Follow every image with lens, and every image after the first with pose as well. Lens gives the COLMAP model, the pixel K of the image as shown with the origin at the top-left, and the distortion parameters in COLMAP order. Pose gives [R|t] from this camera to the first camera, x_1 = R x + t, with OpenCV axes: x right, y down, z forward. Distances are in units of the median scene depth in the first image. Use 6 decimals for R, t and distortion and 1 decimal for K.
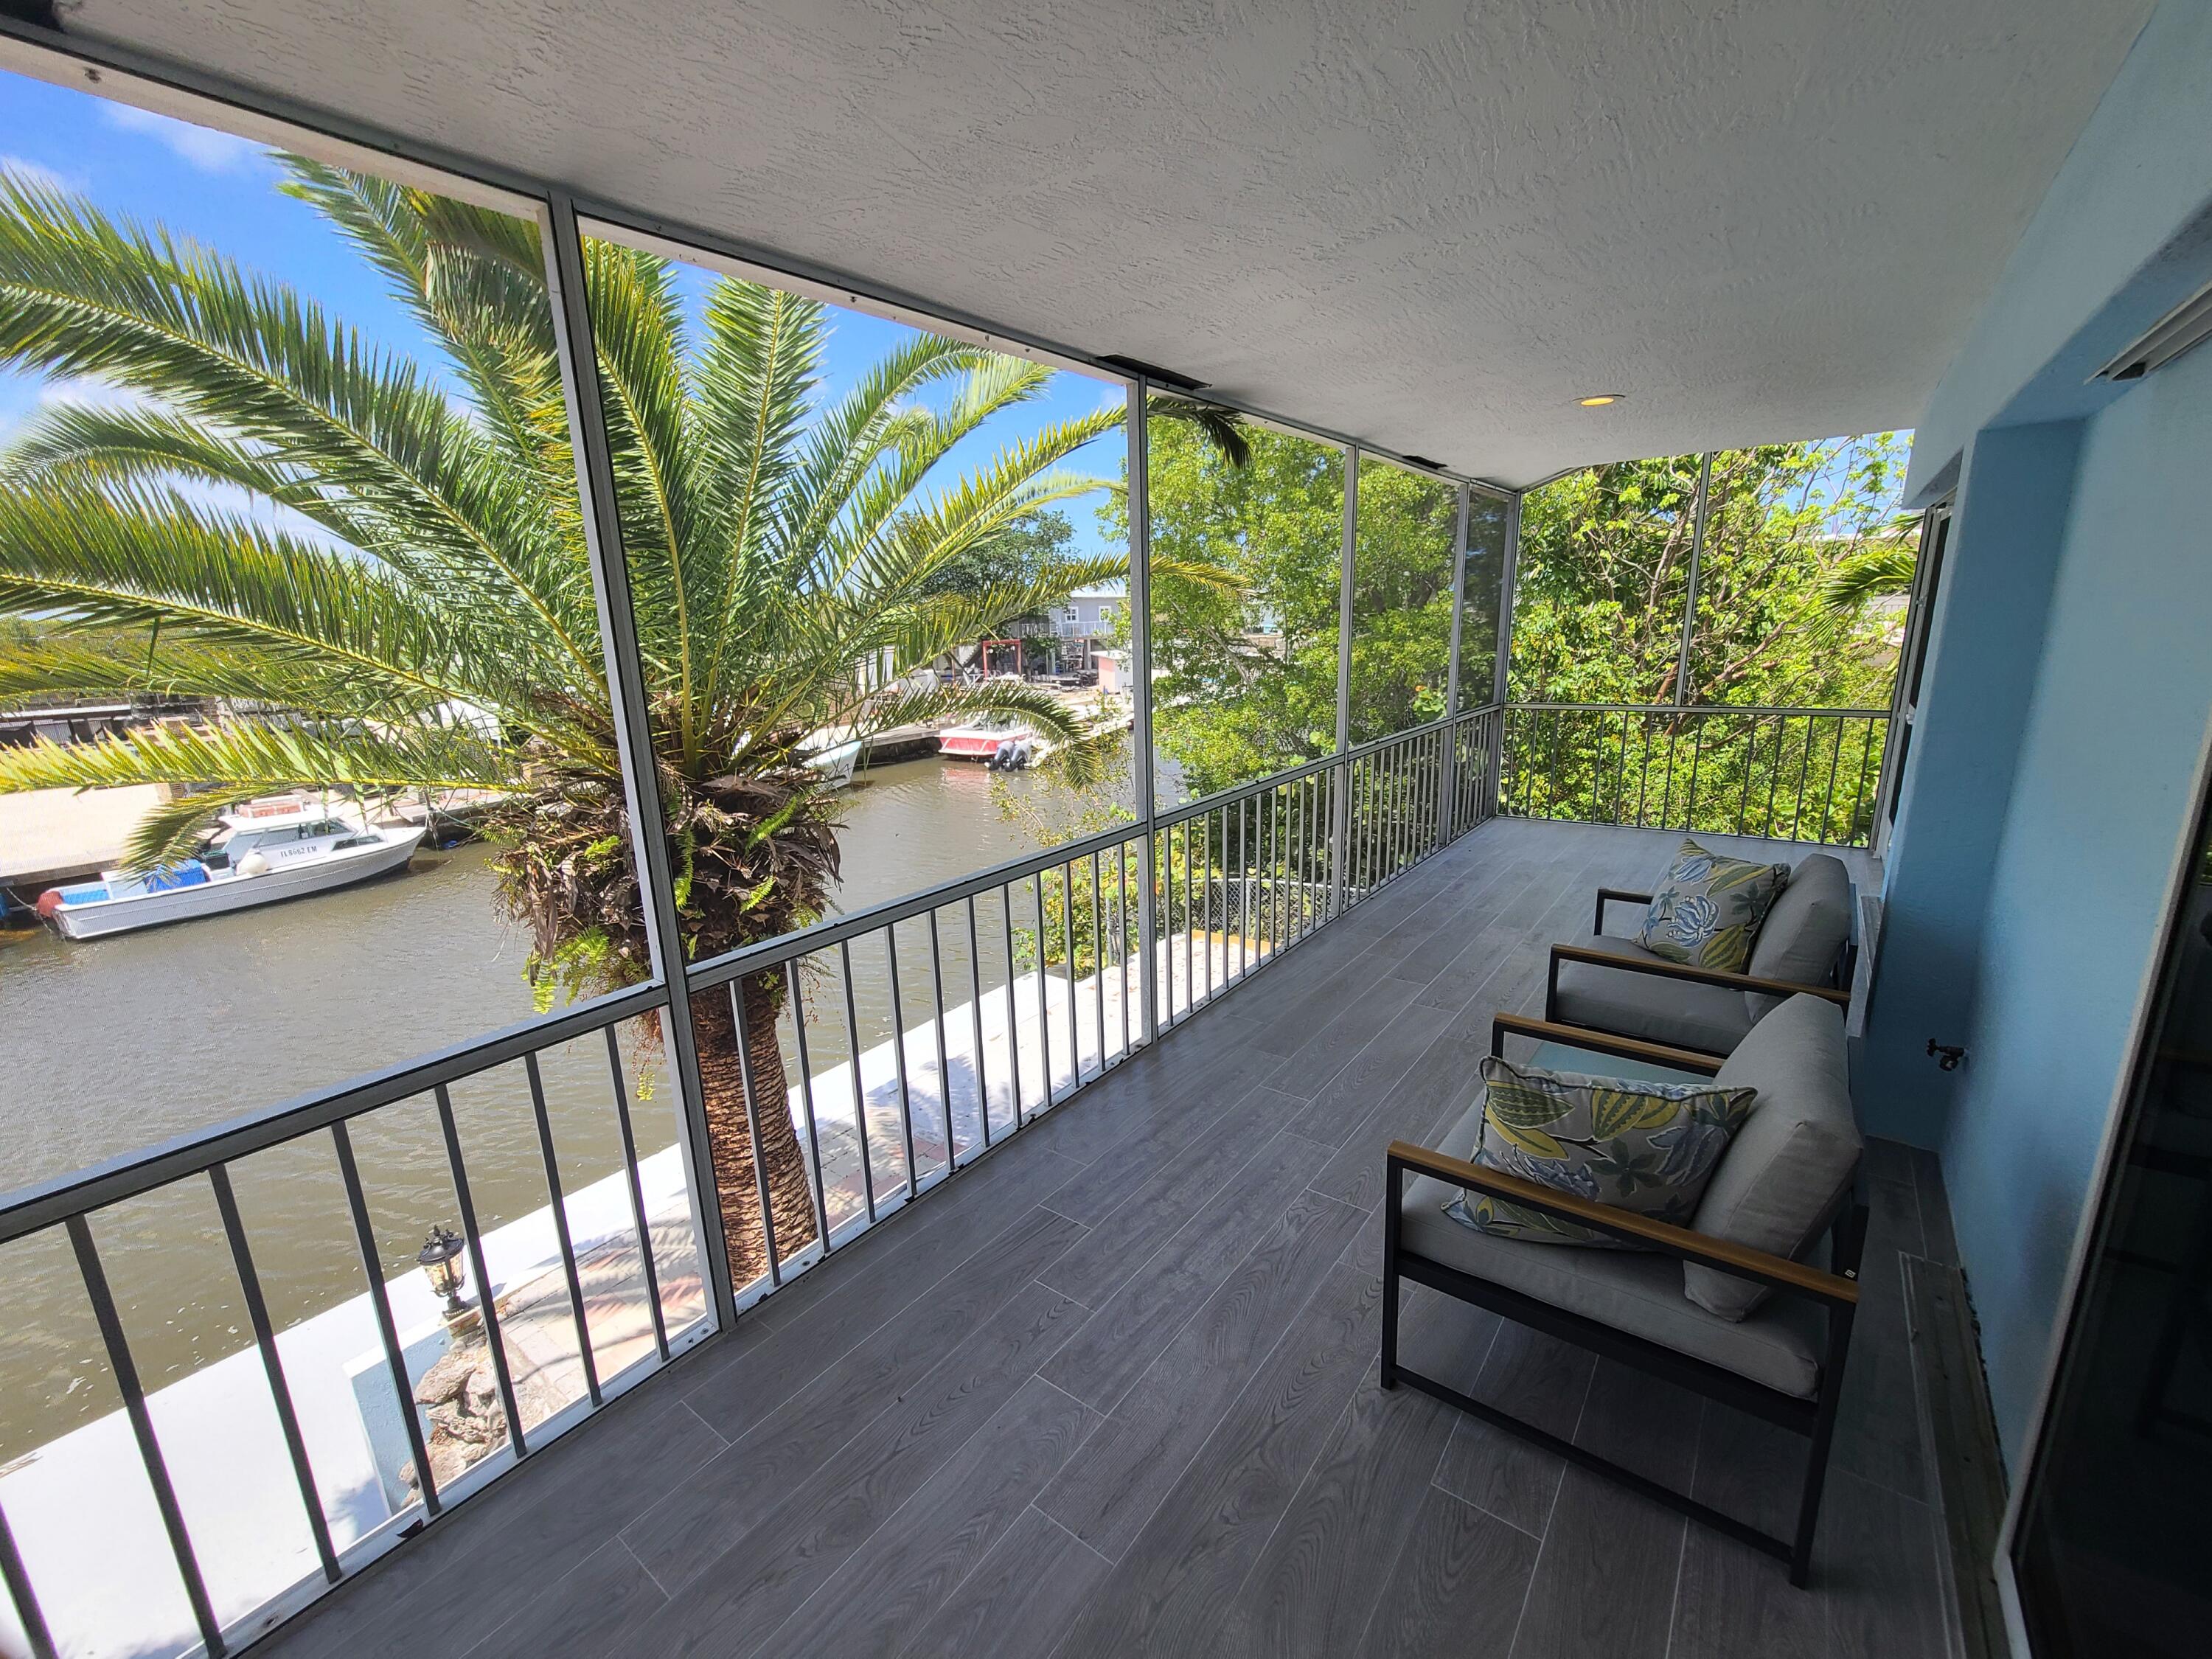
lens RADIAL K [[921.7, 0, 1115.5], [0, 921.7, 840.8], [0, 0, 1]] dist [0.000574, 0.000026]
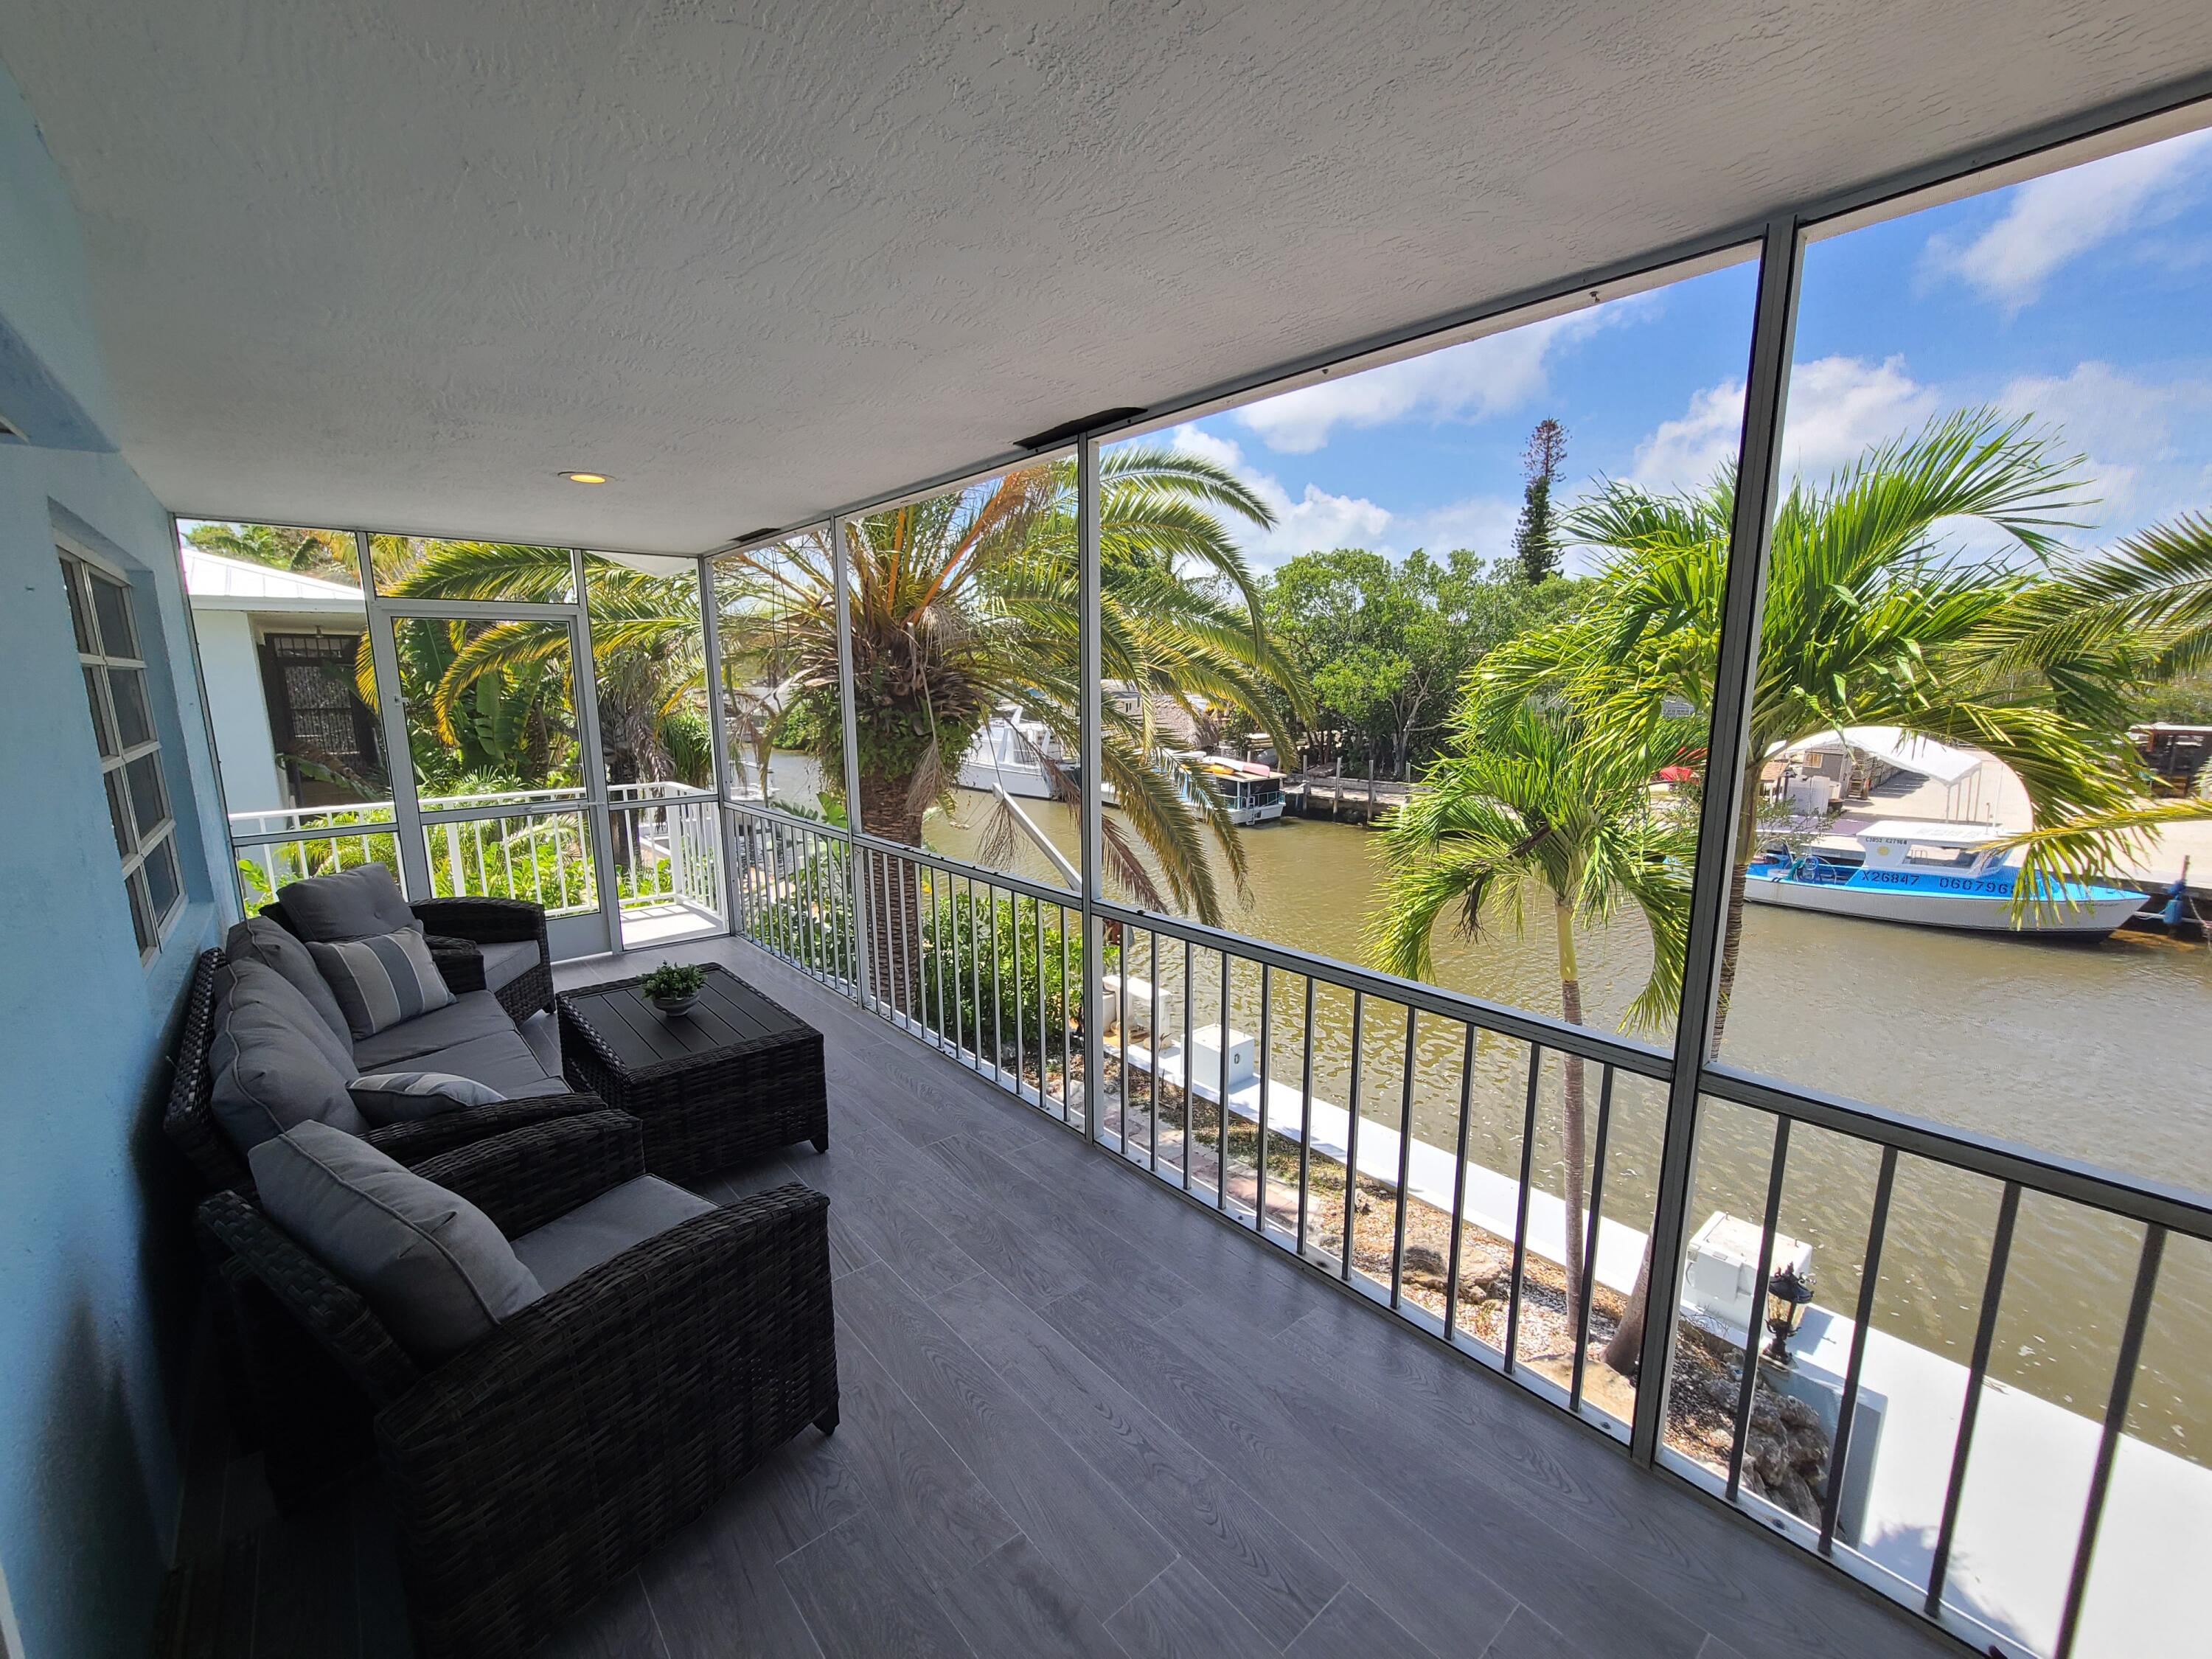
lens RADIAL K [[921.7, 0, 1115.5], [0, 921.7, 840.8], [0, 0, 1]] dist [0.000574, 0.000026]
pose [[-0.215992, 0.207629, -0.954064, 0.379629], [-0.217655, 0.942303, 0.254345, -0.134800], [0.951827, 0.262593, -0.158338, 0.476206]]
